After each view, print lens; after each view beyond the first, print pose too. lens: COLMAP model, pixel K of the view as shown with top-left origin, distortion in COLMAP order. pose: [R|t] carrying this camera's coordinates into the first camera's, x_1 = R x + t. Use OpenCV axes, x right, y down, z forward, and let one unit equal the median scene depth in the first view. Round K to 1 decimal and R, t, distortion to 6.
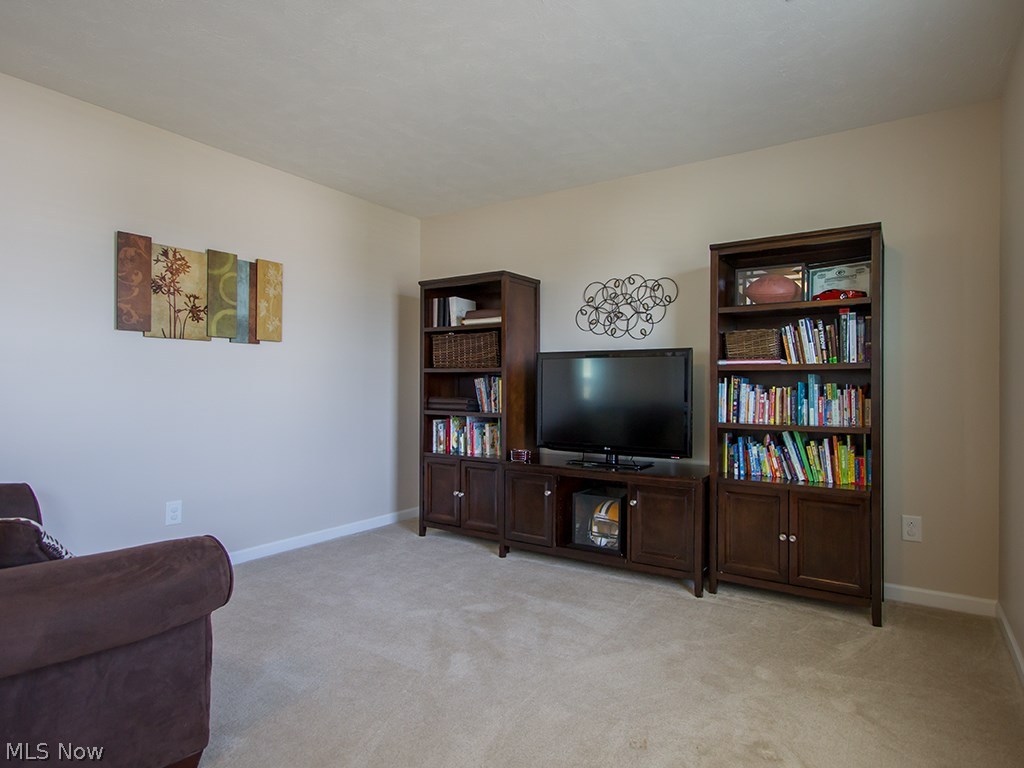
lens RADIAL K [[573.2, 0, 526.8], [0, 573.2, 379.3], [0, 0, 1]] dist [-0.004567, -0.000667]
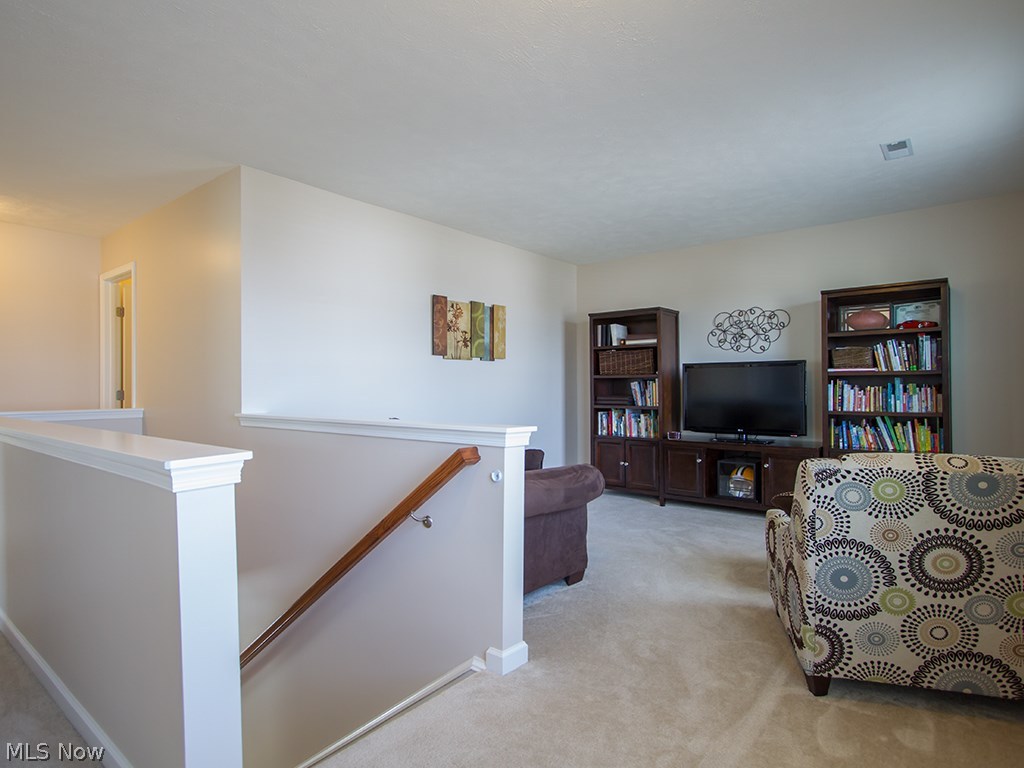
lens RADIAL K [[569.1, 0, 481.1], [0, 569.1, 376.7], [0, 0, 1]] dist [-0.002503, -0.000977]
pose [[0.991217, -0.011810, -0.131720, -0.347370], [0.011007, 0.999916, -0.006828, -0.012136], [0.131789, 0.005319, 0.991263, -0.551761]]
